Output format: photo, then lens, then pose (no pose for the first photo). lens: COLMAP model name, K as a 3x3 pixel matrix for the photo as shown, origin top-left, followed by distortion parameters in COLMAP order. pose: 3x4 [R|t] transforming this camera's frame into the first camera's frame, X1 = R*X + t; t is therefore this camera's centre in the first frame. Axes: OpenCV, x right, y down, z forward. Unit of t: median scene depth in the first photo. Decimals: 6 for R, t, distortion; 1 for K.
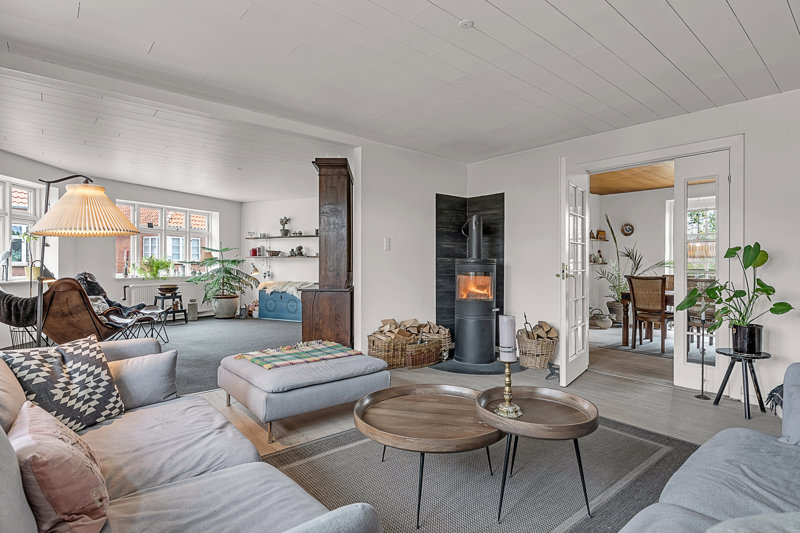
lens RADIAL K [[421.2, 0, 400.2], [0, 421.2, 263.9], [0, 0, 1]] dist [-0.005350, 0.001553]
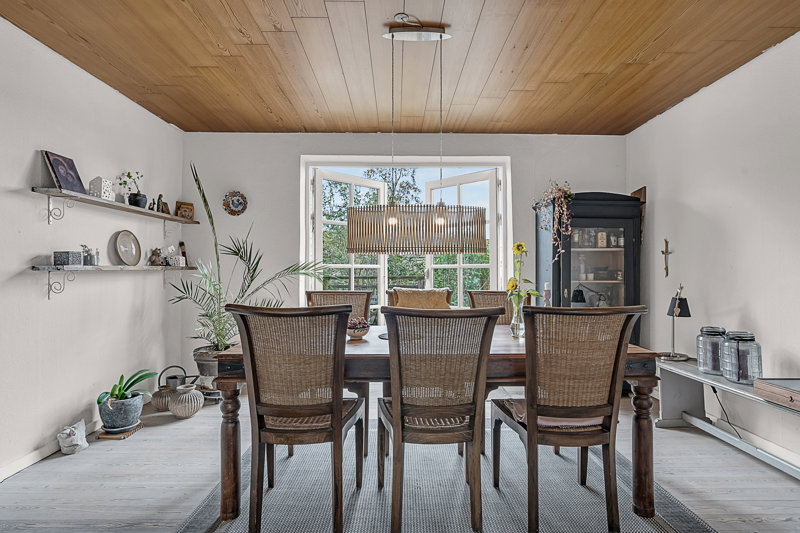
lens RADIAL K [[421.2, 0, 402.4], [0, 421.2, 266.6], [0, 0, 1]] dist [-0.005350, 0.001553]
pose [[0.641512, 0.003900, 0.767103, 0.279154], [0.004626, 0.999949, -0.008952, 0.002783], [-0.767099, 0.009291, 0.641462, 0.517862]]
